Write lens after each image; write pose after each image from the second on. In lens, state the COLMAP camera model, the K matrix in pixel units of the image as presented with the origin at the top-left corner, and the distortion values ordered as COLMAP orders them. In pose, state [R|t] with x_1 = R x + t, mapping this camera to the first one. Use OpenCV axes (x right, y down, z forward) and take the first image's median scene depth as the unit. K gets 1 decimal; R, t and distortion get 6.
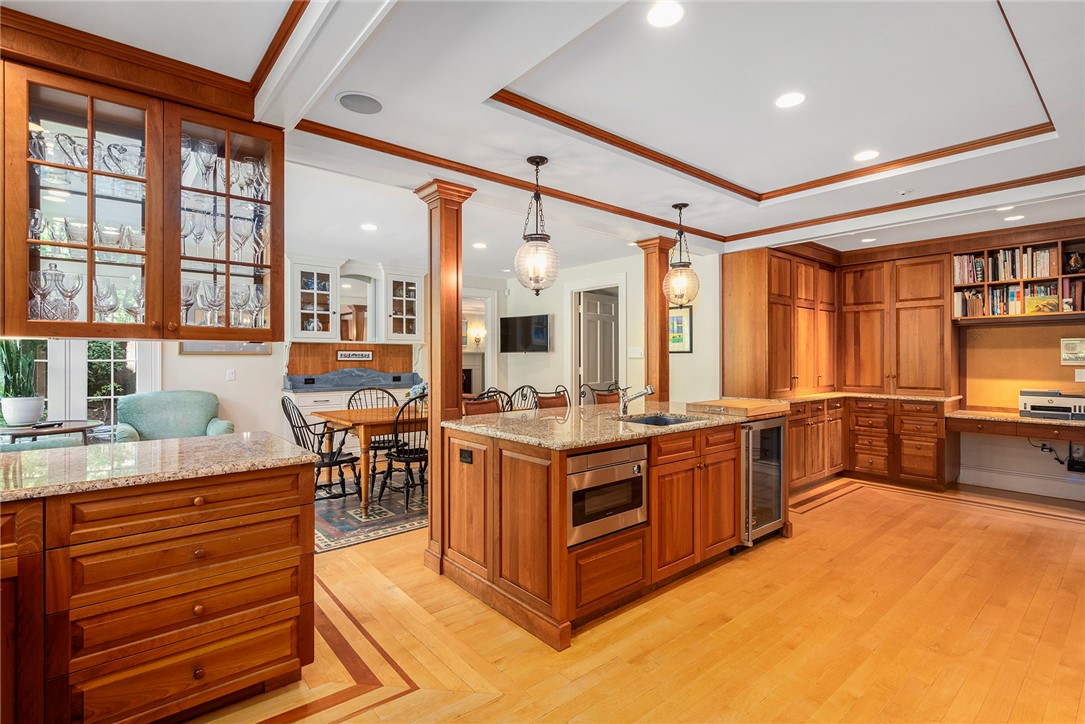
lens RADIAL K [[503.9, 0, 542.5], [0, 503.9, 362.0], [0, 0, 1]] dist [-0.000422, -0.000047]
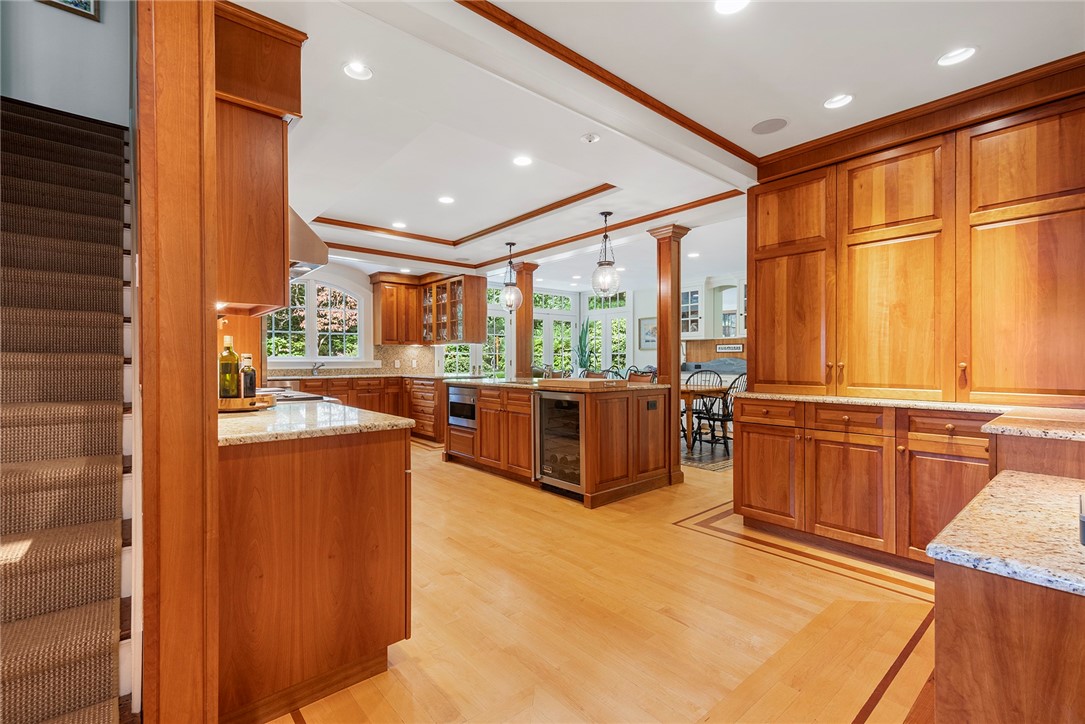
lens RADIAL K [[483.3, 0, 542.5], [0, 483.3, 362.0], [0, 0, 1]] dist [0.002728, 0.000292]
pose [[-0.000234, 0.003957, -0.999992, 1.420906], [-0.008132, 0.999959, 0.003959, 0.034634], [0.999967, 0.008133, -0.000202, 0.859796]]
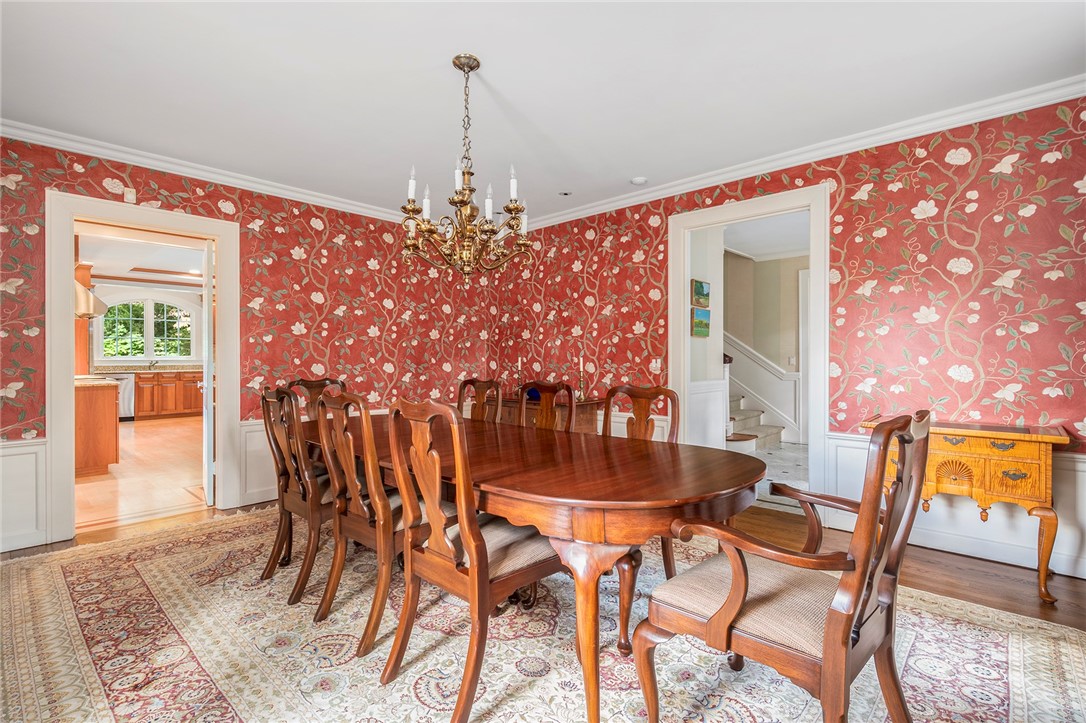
lens RADIAL K [[527.6, 0, 543.0], [0, 527.6, 361.5], [0, 0, 1]] dist [-0.000188, -0.000120]
pose [[0.095975, 0.007428, -0.995356, 2.396522], [-0.004884, 0.999964, 0.006991, 0.028215], [0.995372, 0.004190, 0.096008, 1.681285]]
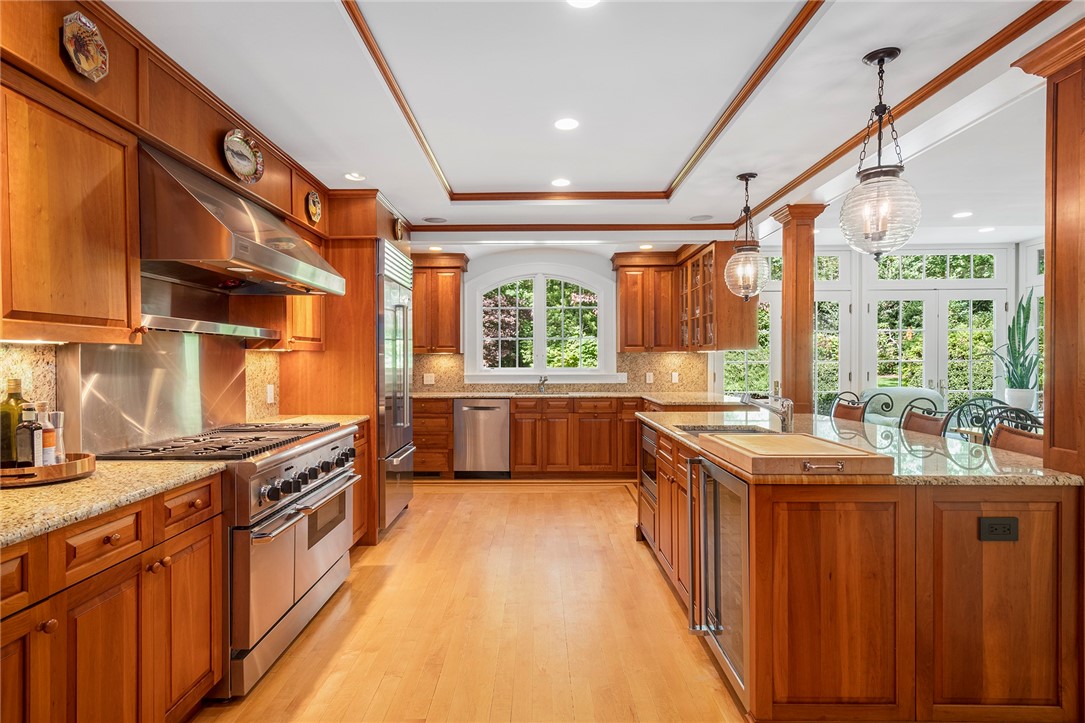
lens RADIAL K [[580.2, 0, 525.0], [0, 580.2, 365.1], [0, 0, 1]] dist [-0.000969, 0.000544]
pose [[-0.668415, 0.009214, -0.743732, 0.956016], [-0.003632, 0.999871, 0.015652, -0.008229], [0.743780, 0.013163, -0.668295, 1.134867]]
